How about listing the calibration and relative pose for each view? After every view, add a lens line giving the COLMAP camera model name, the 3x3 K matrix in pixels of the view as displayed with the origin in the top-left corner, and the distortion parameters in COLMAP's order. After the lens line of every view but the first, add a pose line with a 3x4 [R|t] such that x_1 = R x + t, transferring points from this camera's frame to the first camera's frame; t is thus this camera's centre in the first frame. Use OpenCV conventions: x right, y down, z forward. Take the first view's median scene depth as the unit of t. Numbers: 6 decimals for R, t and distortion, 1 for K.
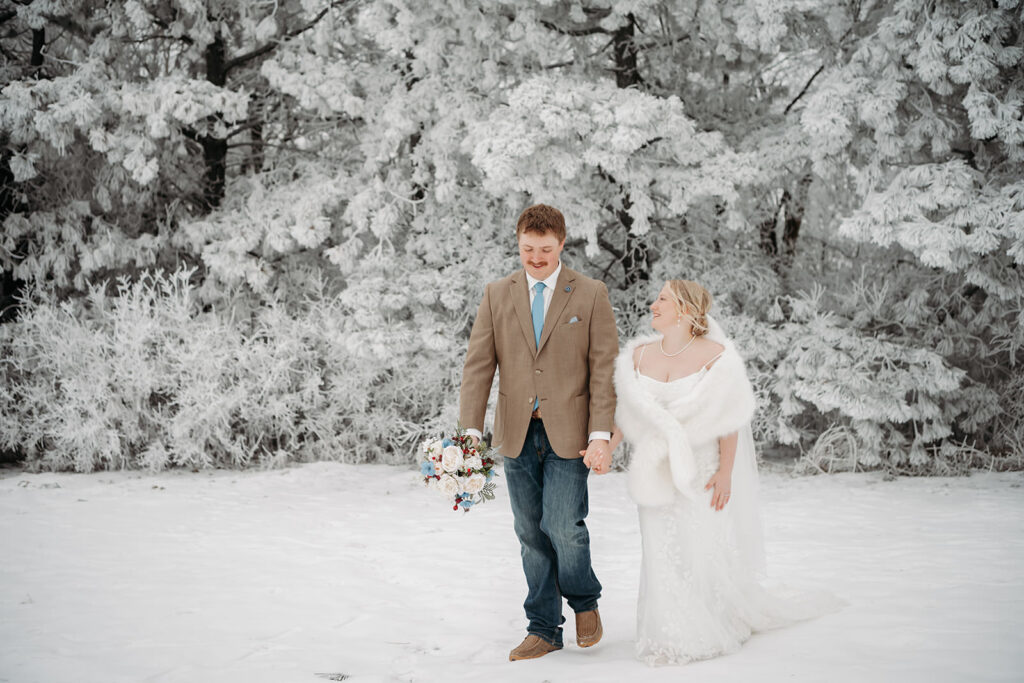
lens RADIAL K [[1238.0, 0, 512.0], [0, 1238.0, 341.5], [0, 0, 1]] dist [-0.069677, -0.001050]
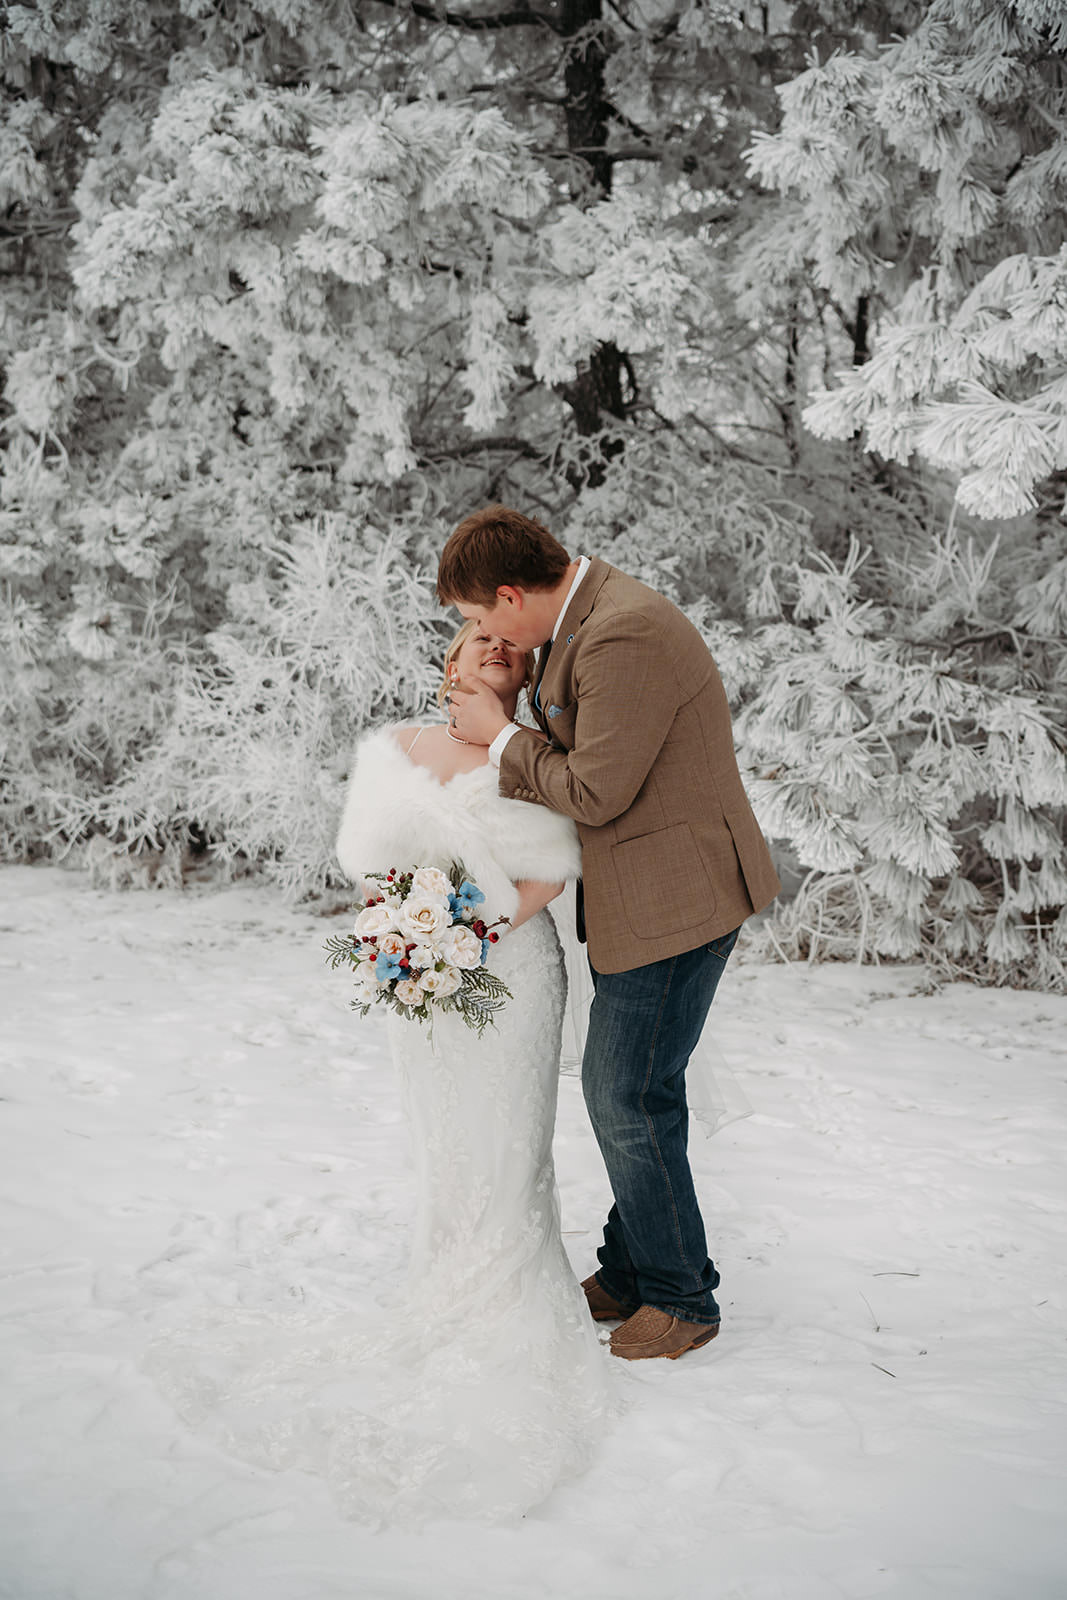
lens RADIAL K [[1743.2, 0, 533.5], [0, 1743.2, 800.0], [0, 0, 1]] dist [-0.006033, 0.018370]
pose [[0.989486, 0.037901, -0.139574, 0.233401], [-0.021610, 0.992963, 0.116435, -0.024371], [0.143004, -0.112195, 0.983342, 0.343022]]
